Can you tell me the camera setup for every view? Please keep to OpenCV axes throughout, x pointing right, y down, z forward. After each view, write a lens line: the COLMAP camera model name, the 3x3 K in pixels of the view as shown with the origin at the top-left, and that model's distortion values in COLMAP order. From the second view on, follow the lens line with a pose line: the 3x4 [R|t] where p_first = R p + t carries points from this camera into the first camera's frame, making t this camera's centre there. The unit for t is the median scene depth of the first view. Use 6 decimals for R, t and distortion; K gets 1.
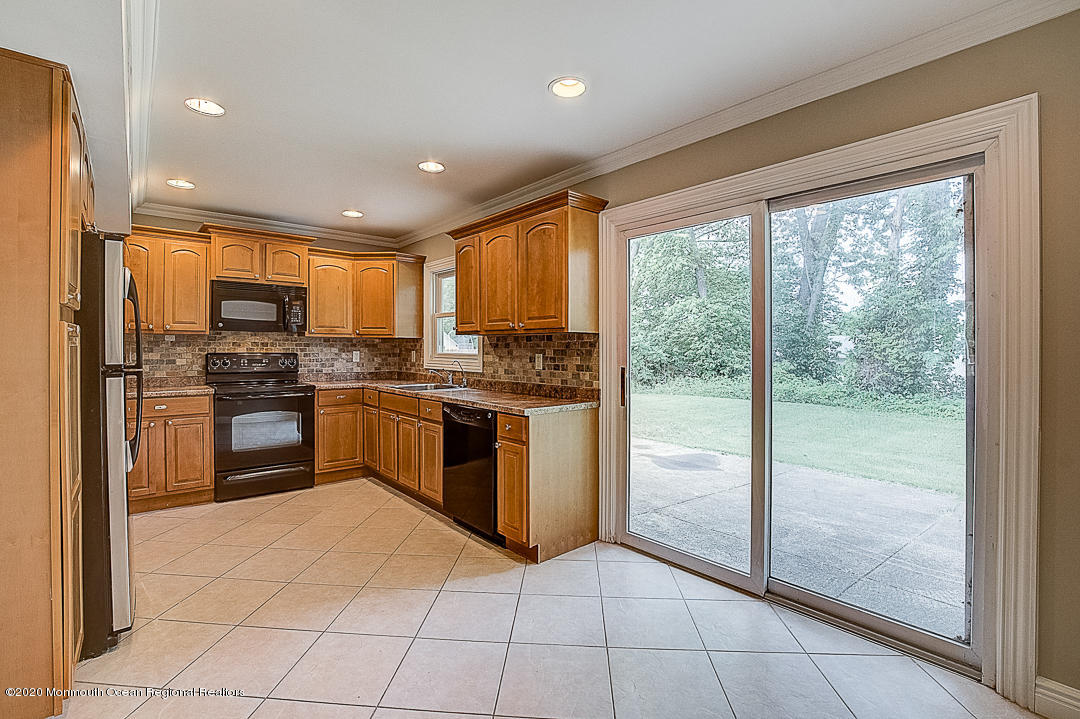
lens RADIAL K [[480.0, 0, 535.7], [0, 480.0, 354.7], [0, 0, 1]] dist [-0.034232, 0.000463]
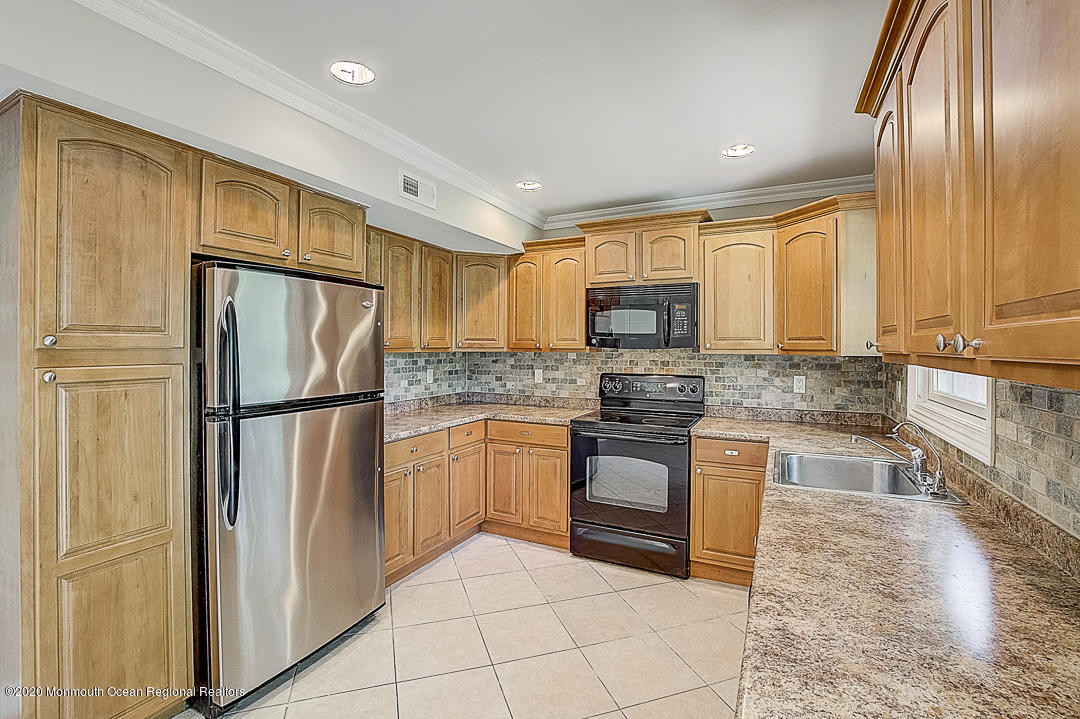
lens RADIAL K [[483.3, 0, 534.2], [0, 483.3, 350.1], [0, 0, 1]] dist [-0.036641, 0.007385]
pose [[0.381243, 0.002429, -0.924472, 0.080448], [-0.012187, 0.999923, -0.002399, -0.044732], [0.924395, 0.012181, 0.381243, 0.587099]]
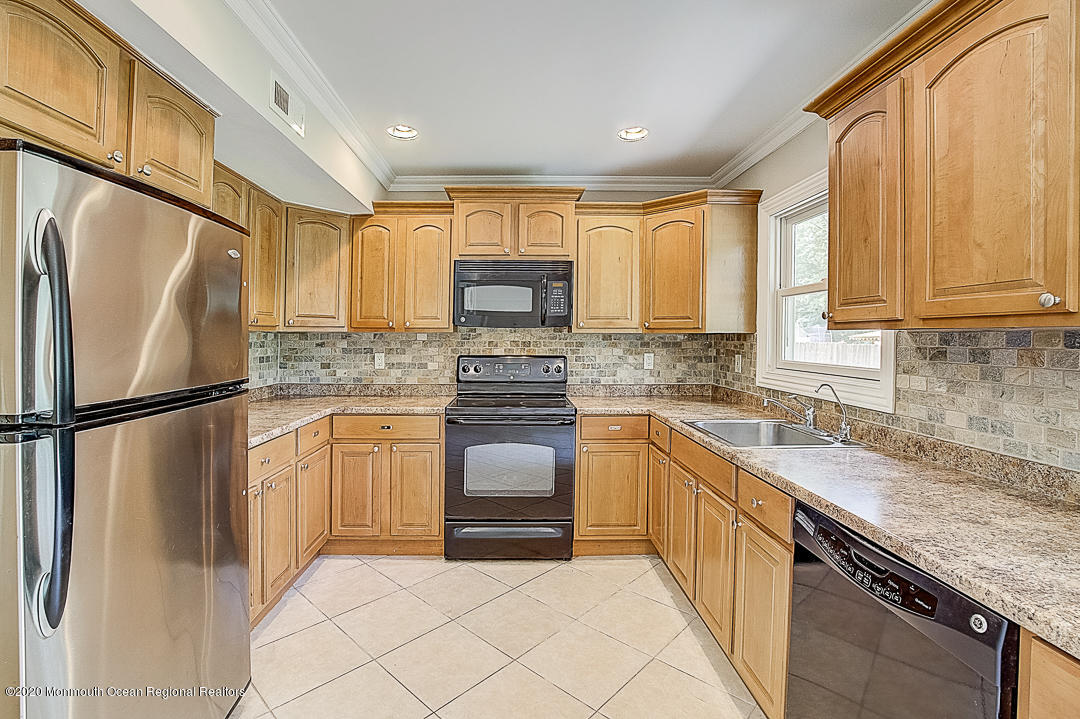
lens RADIAL K [[493.4, 0, 521.7], [0, 493.4, 342.4], [0, 0, 1]] dist [-0.029803, 0.000890]
pose [[0.769992, 0.003948, -0.638041, -0.094725], [-0.006572, 0.999977, -0.001744, -0.026042], [0.638019, 0.005536, 0.770001, 0.462158]]
